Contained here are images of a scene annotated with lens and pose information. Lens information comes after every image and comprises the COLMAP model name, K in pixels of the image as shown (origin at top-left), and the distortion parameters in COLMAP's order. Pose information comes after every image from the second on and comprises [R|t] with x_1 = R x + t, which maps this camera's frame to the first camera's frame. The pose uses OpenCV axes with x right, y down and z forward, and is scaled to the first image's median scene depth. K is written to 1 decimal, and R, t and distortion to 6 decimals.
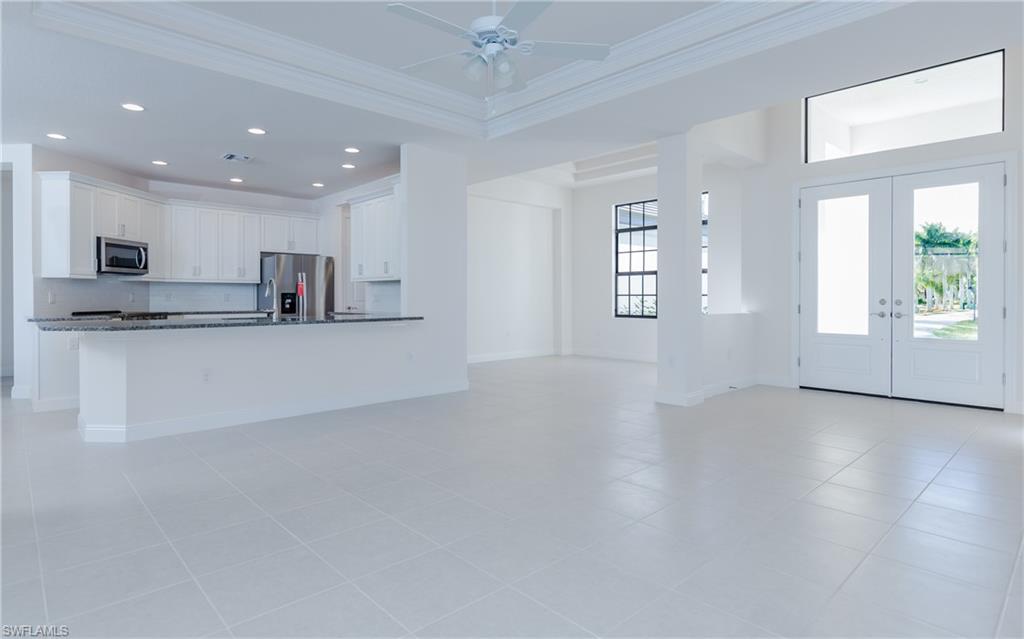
lens RADIAL K [[552.8, 0, 518.7], [0, 552.8, 299.0], [0, 0, 1]] dist [-0.004954, 0.001513]
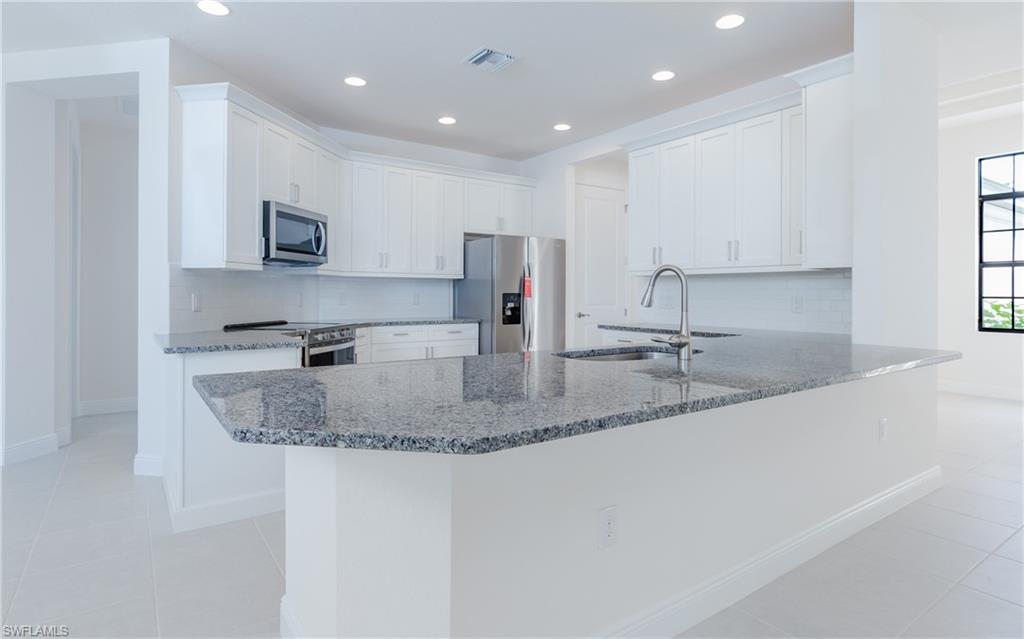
lens RADIAL K [[552.8, 0, 521.5], [0, 552.8, 291.1], [0, 0, 1]] dist [-0.004954, 0.001513]
pose [[0.991368, 0.002537, -0.131085, -0.341560], [-0.003724, 0.999954, -0.008810, -0.008338], [0.131057, 0.009223, 0.991332, 0.369590]]
